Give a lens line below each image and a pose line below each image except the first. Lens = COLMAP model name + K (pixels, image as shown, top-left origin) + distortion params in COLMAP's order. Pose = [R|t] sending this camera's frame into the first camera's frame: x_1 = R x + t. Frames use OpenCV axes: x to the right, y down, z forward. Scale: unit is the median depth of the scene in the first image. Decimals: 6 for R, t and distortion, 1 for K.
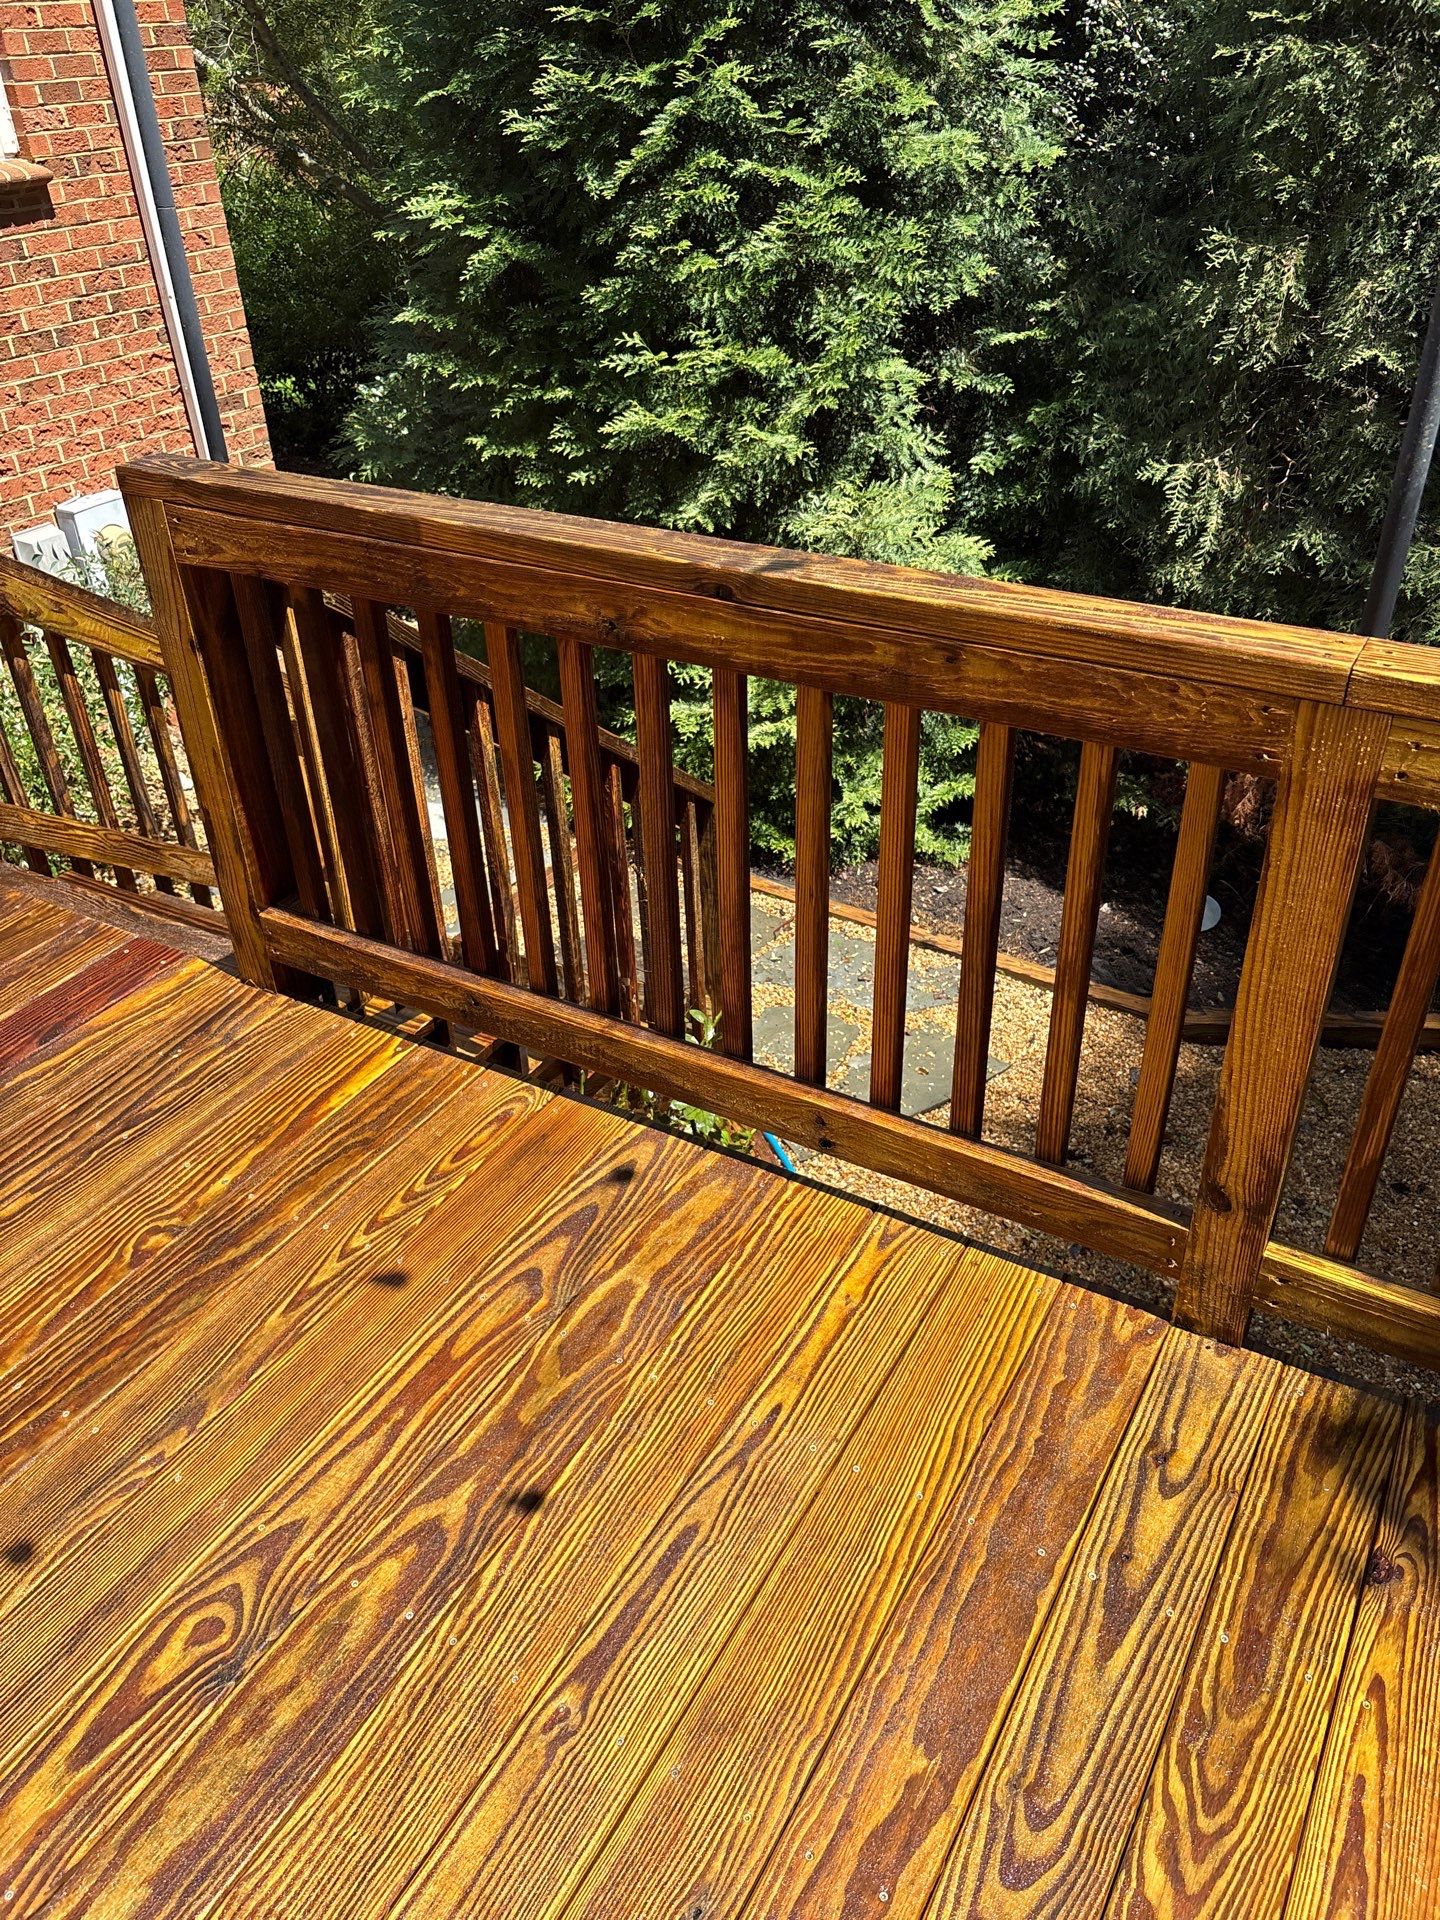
lens RADIAL K [[1457.4, 0, 726.0], [0, 1457.4, 960.8], [0, 0, 1]] dist [0.042142, -0.055822]
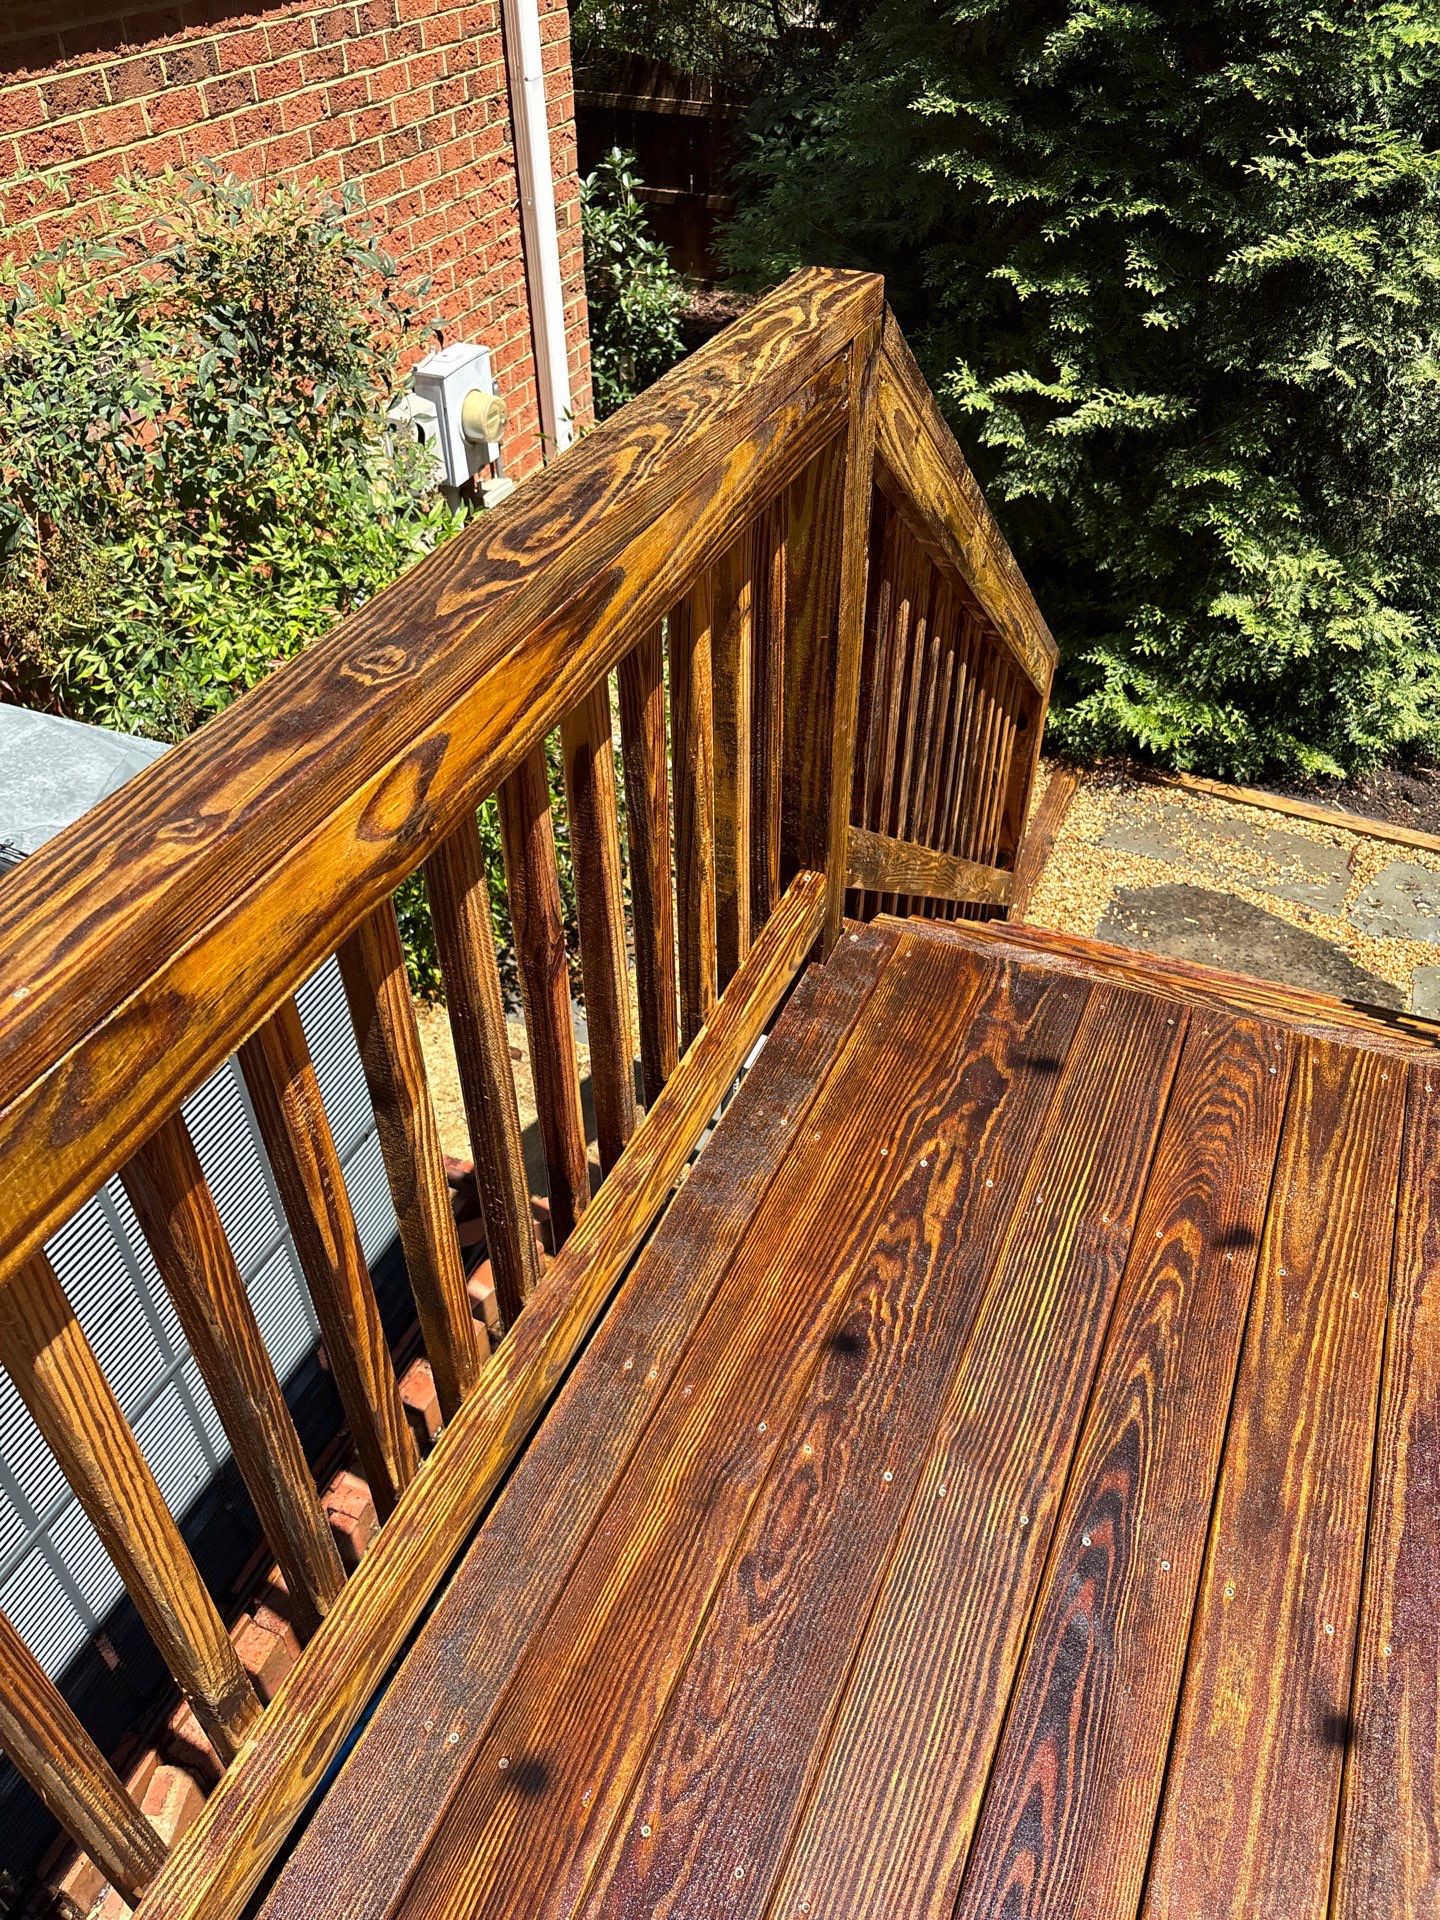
lens RADIAL K [[1457.4, 0, 720.7], [0, 1457.4, 971.0], [0, 0, 1]] dist [0.042142, -0.055822]
pose [[0.992122, -0.066225, 0.106339, -0.994141], [0.052509, 0.990517, 0.126962, -0.210523], [-0.113738, -0.120378, 0.986191, 0.448613]]
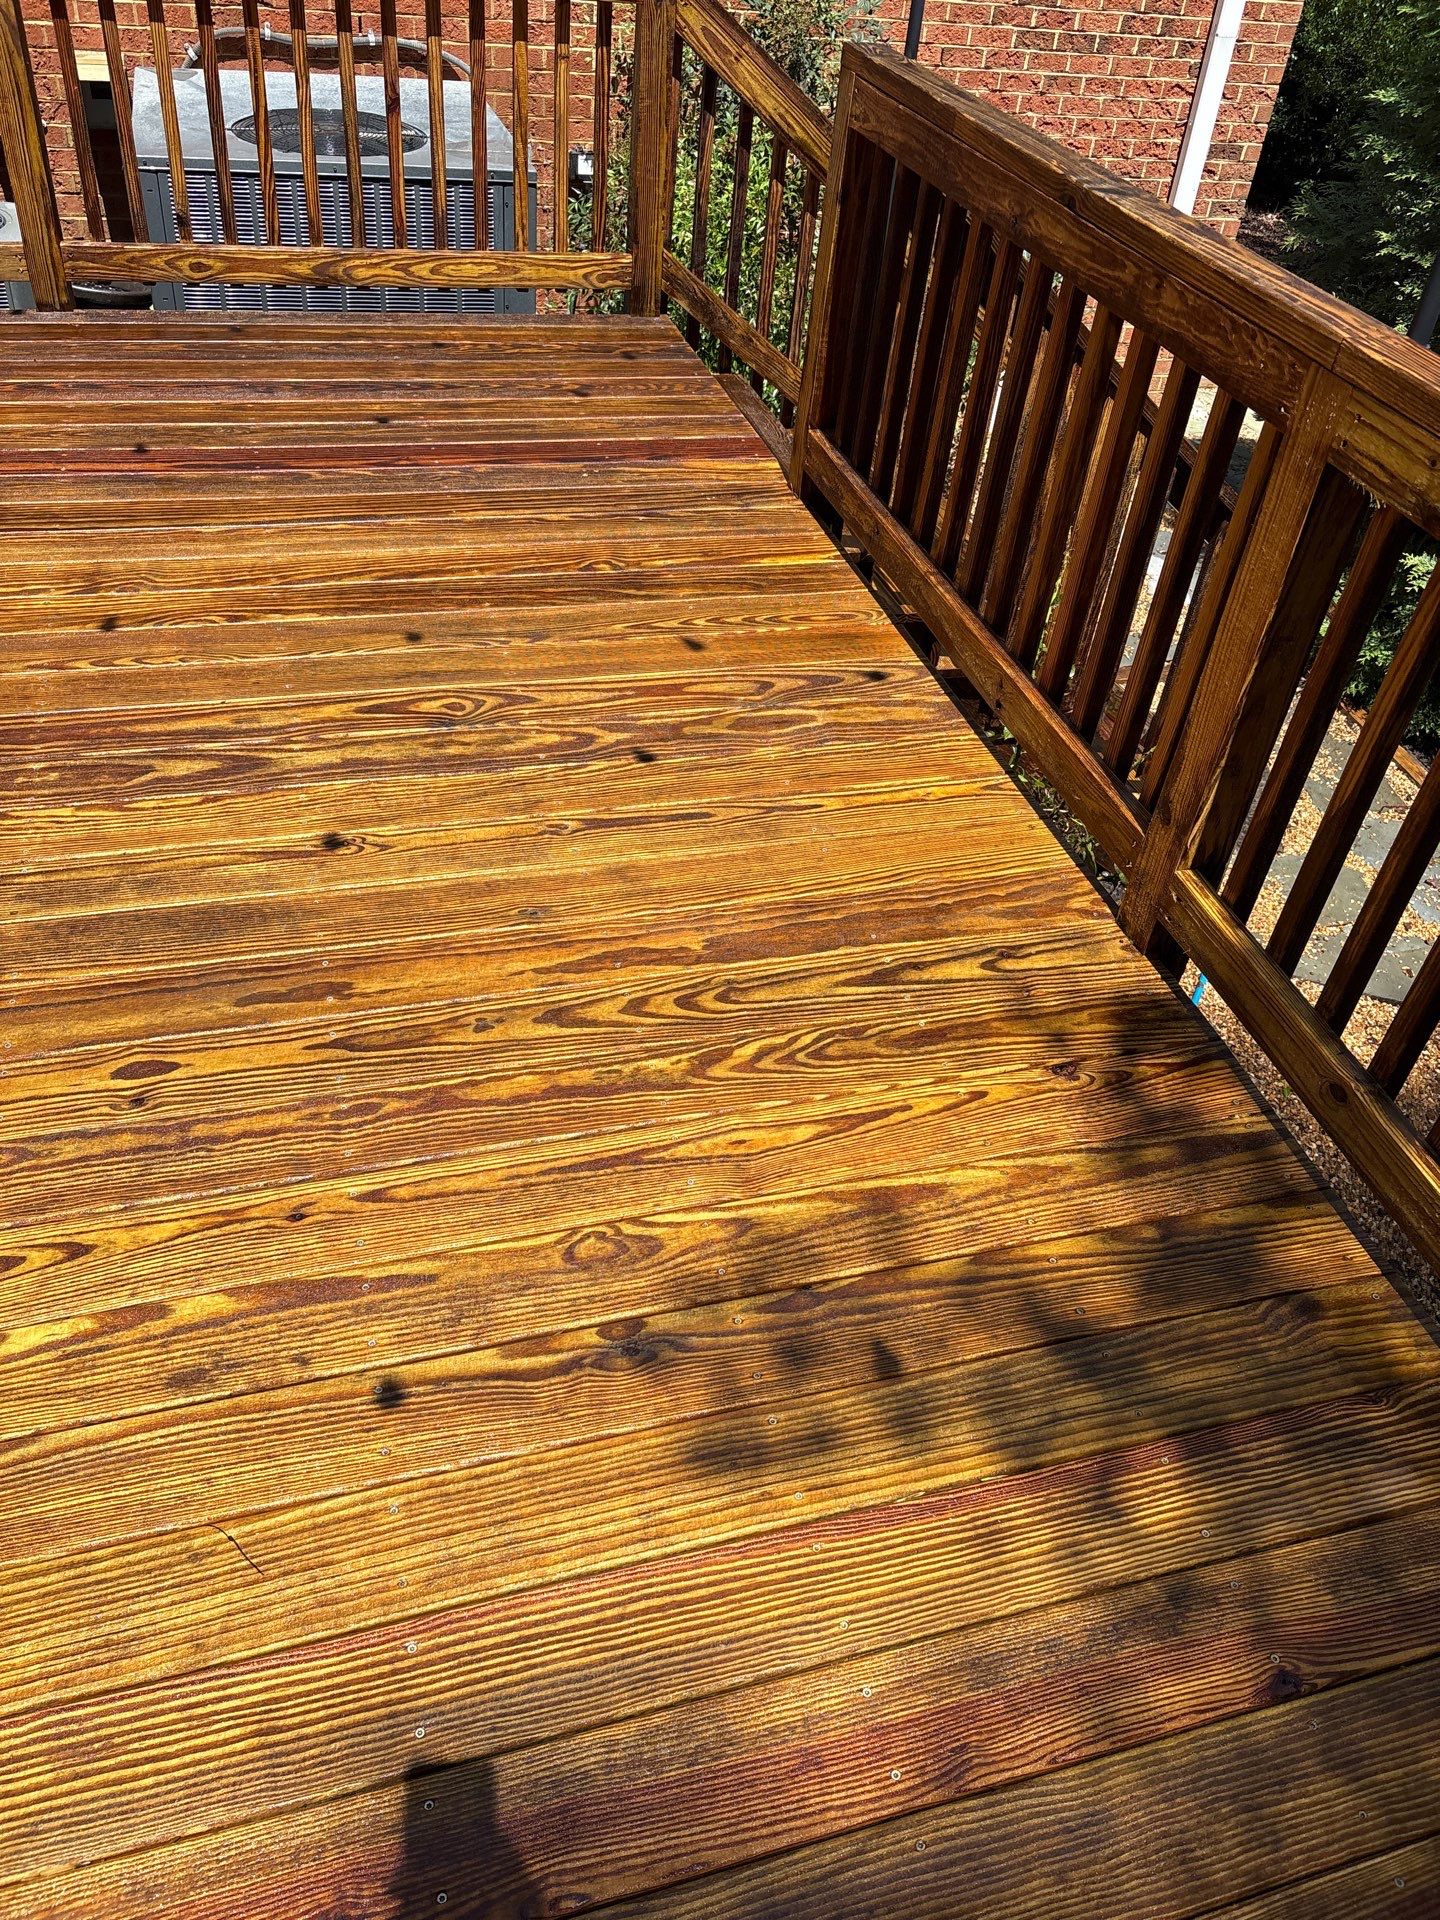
lens RADIAL K [[1457.4, 0, 721.5], [0, 1457.4, 969.1], [0, 0, 1]] dist [0.042142, -0.055822]
pose [[0.723764, 0.518046, -0.455843, 0.503121], [-0.464913, 0.854243, 0.232647, 0.117972], [0.509923, 0.043546, 0.859117, -0.170309]]
